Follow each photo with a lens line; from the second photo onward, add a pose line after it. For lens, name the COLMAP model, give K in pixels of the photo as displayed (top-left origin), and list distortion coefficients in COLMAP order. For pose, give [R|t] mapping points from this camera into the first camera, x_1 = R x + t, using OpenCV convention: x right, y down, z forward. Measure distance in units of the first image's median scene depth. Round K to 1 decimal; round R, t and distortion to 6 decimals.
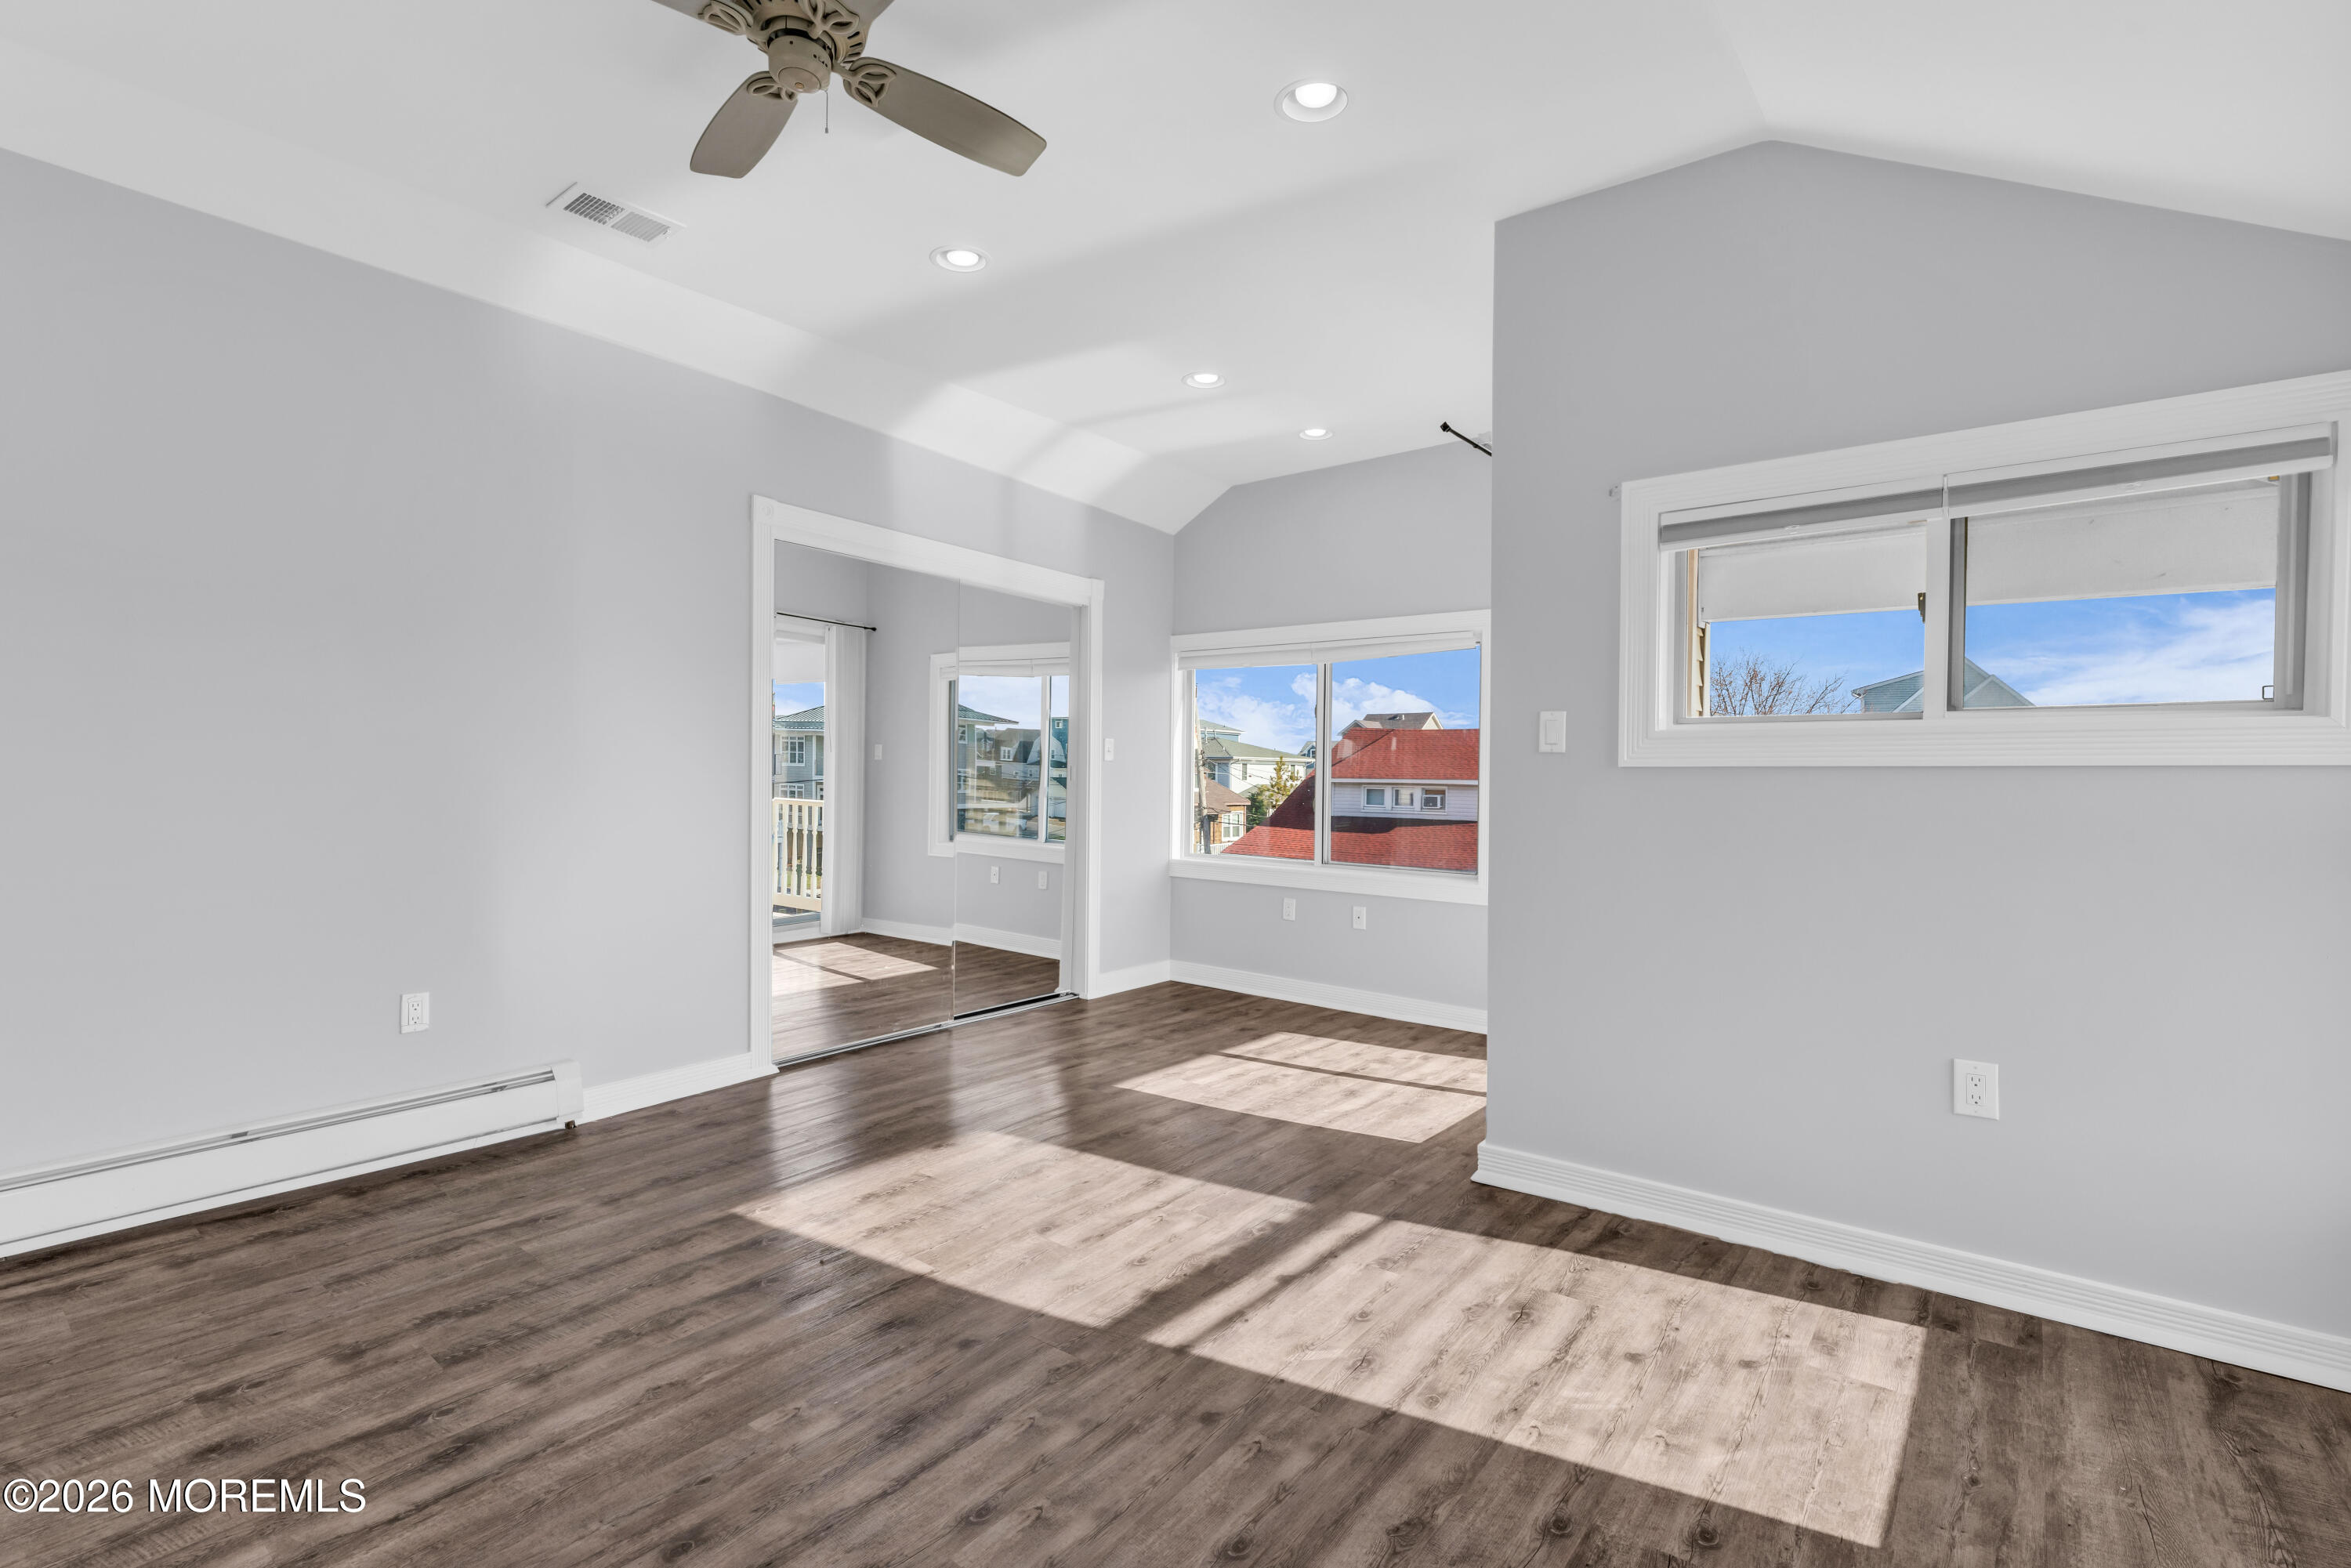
lens RADIAL K [[1062.3, 0, 1166.1], [0, 1062.3, 790.4], [0, 0, 1]] dist [-0.008517, 0.000155]
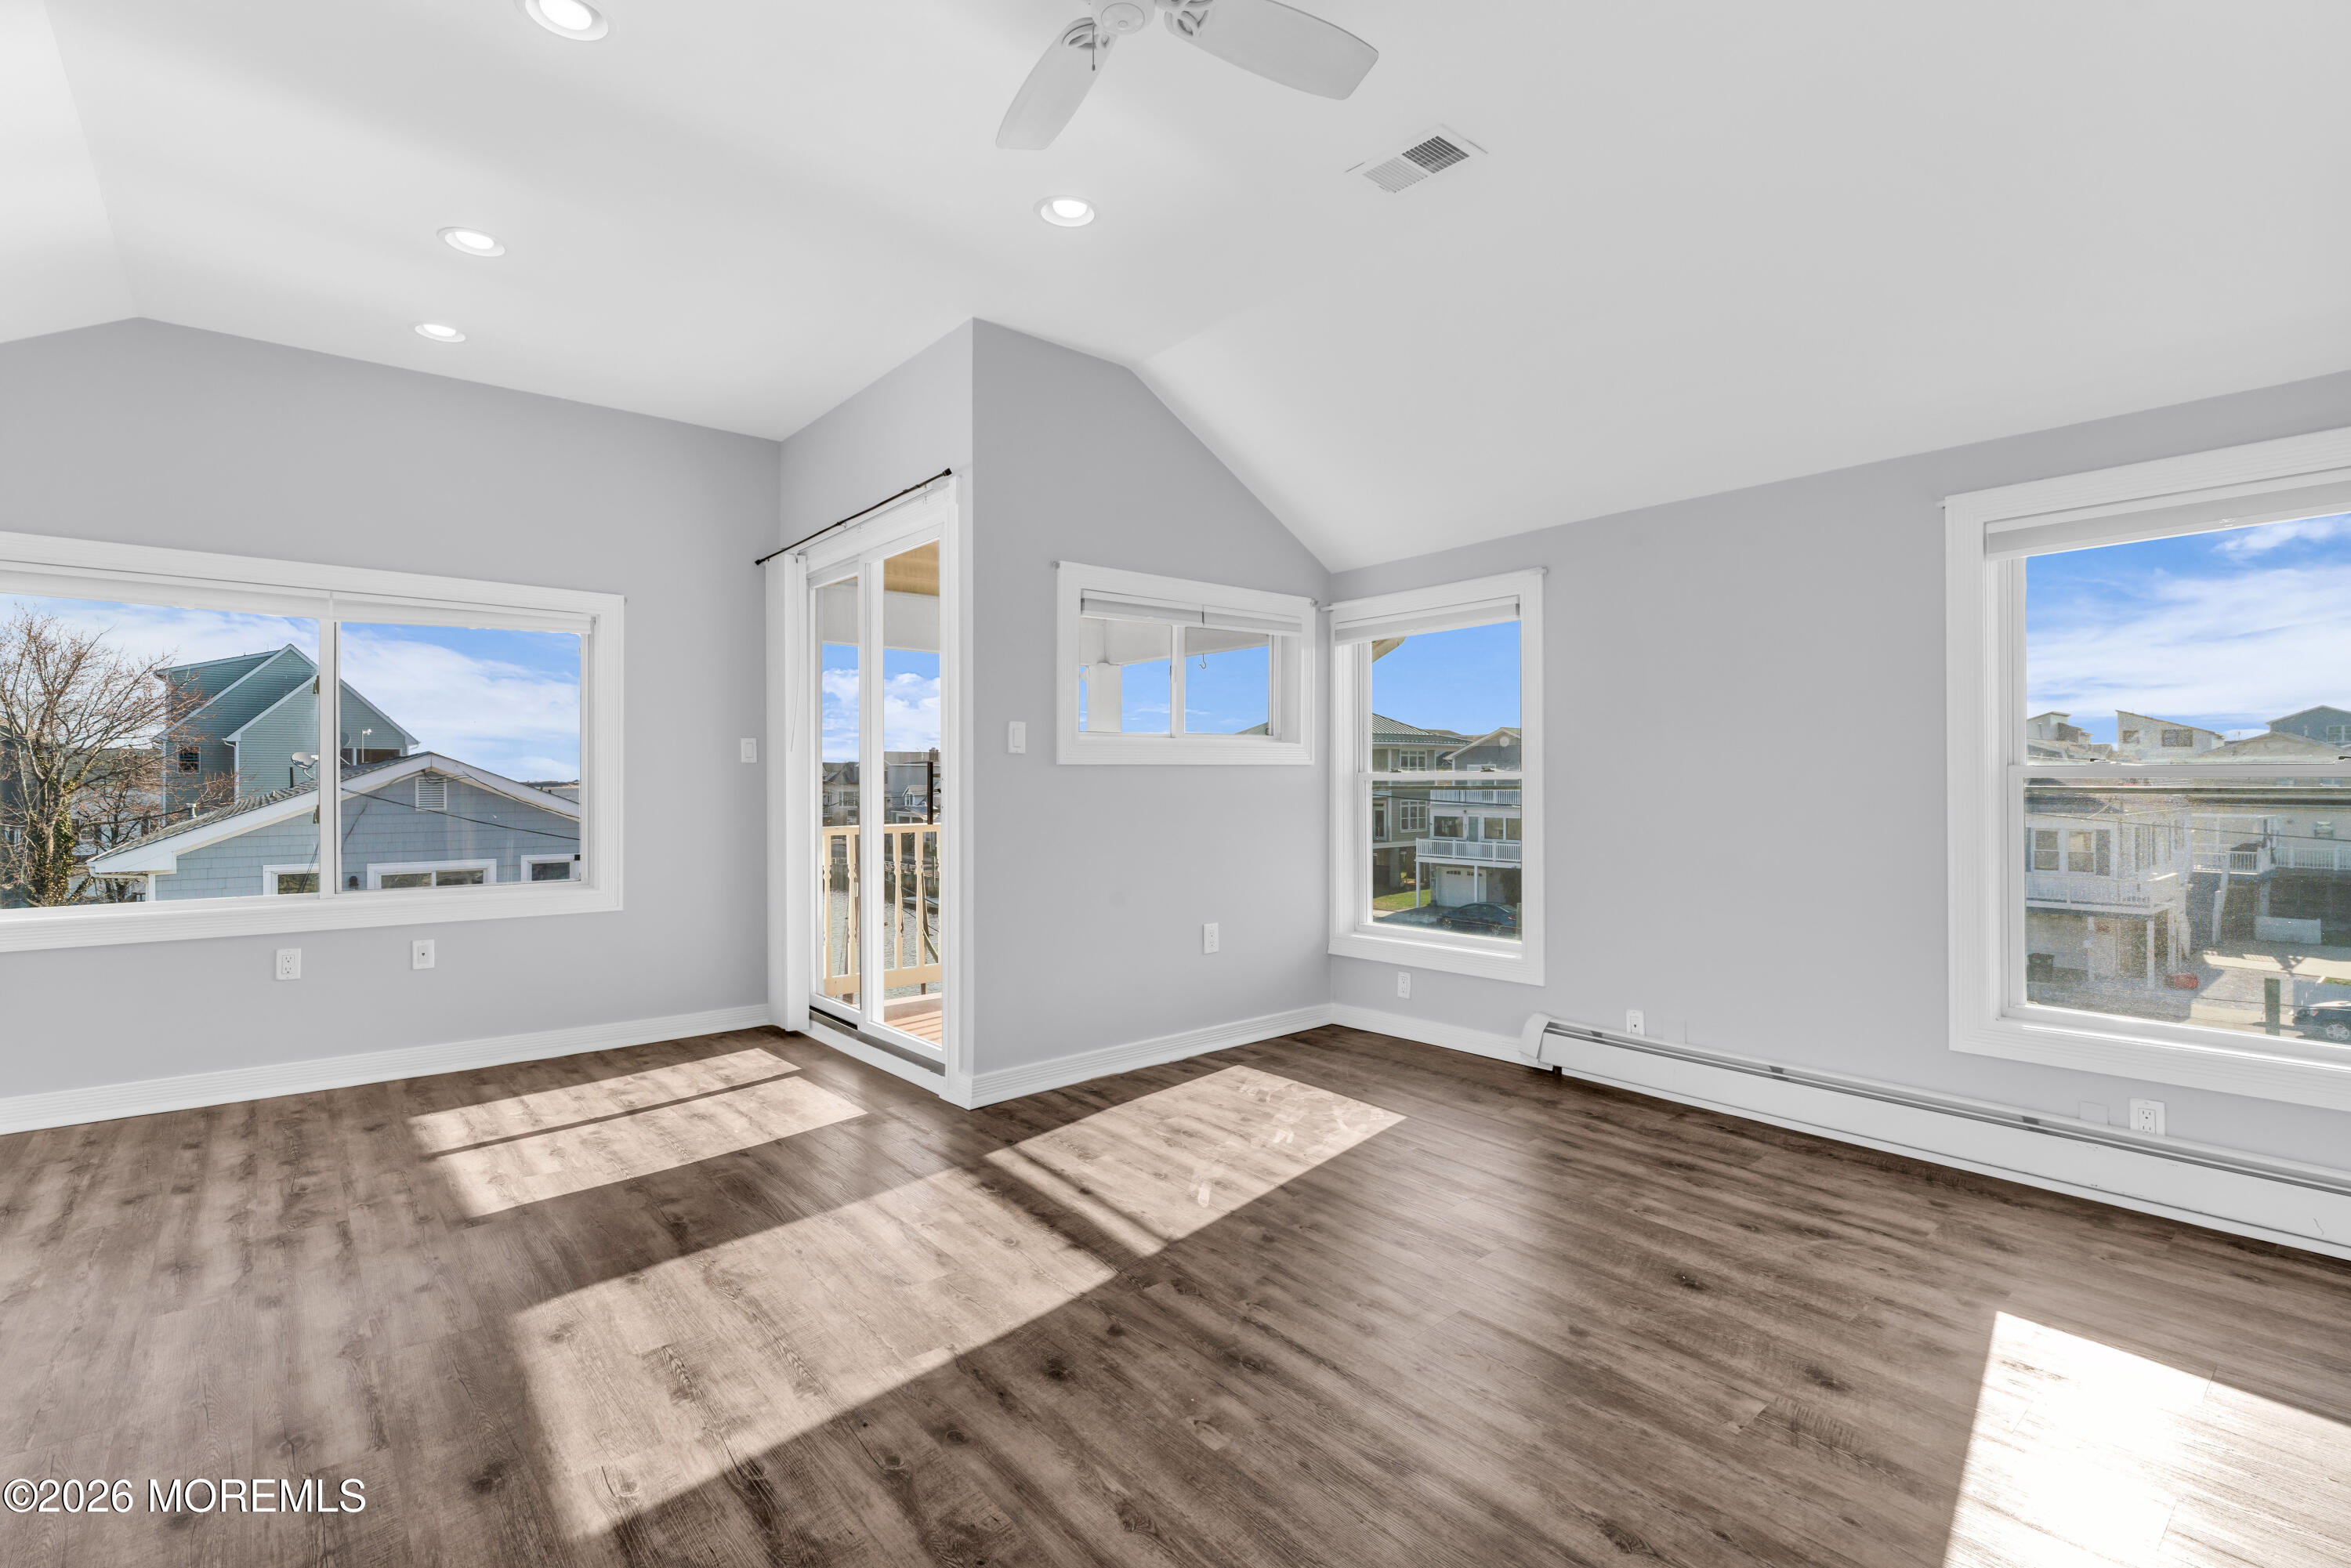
lens RADIAL K [[1062.3, 0, 1193.8], [0, 1062.3, 777.8], [0, 0, 1]] dist [-0.008517, 0.000155]
pose [[0.206603, -0.018333, 0.978253, -0.943323], [0.017952, 0.999727, 0.014944, -0.023572], [-0.978260, 0.014474, 0.206876, 0.570593]]
